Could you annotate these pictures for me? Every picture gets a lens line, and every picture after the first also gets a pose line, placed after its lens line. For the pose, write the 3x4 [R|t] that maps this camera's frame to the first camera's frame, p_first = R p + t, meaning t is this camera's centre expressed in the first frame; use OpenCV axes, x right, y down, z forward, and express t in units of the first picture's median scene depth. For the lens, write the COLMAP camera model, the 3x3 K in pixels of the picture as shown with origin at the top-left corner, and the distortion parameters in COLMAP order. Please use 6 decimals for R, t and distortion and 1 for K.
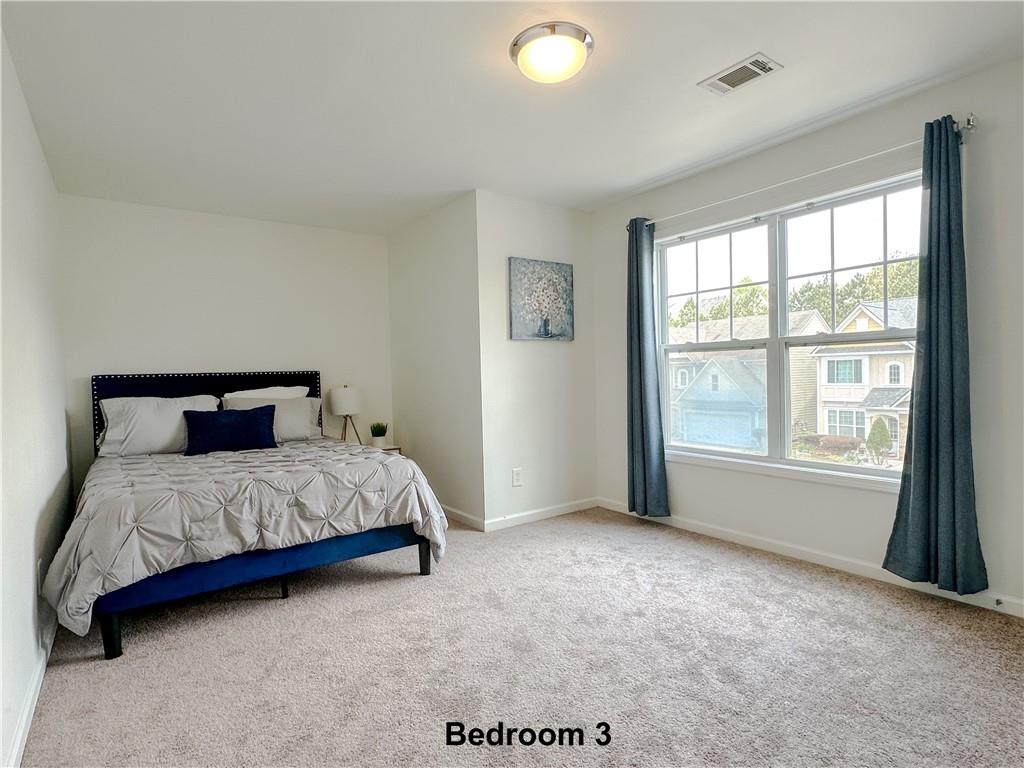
lens RADIAL K [[546.1, 0, 512.1], [0, 546.1, 386.9], [0, 0, 1]] dist [0.002258, 0.000356]
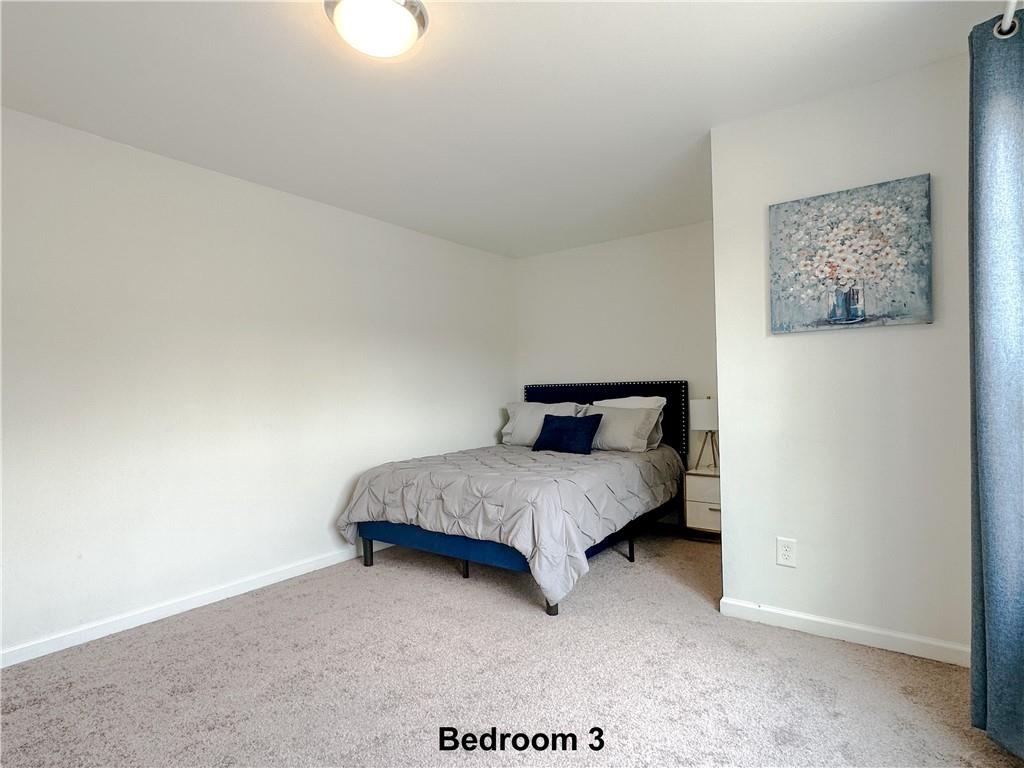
lens RADIAL K [[543.1, 0, 510.2], [0, 543.1, 388.0], [0, 0, 1]] dist [-0.001361, -0.000124]
pose [[0.309716, 0.013438, -0.950734, 0.499979], [-0.012564, 0.999871, 0.010040, -0.025421], [0.950746, 0.008836, 0.309844, 0.499812]]
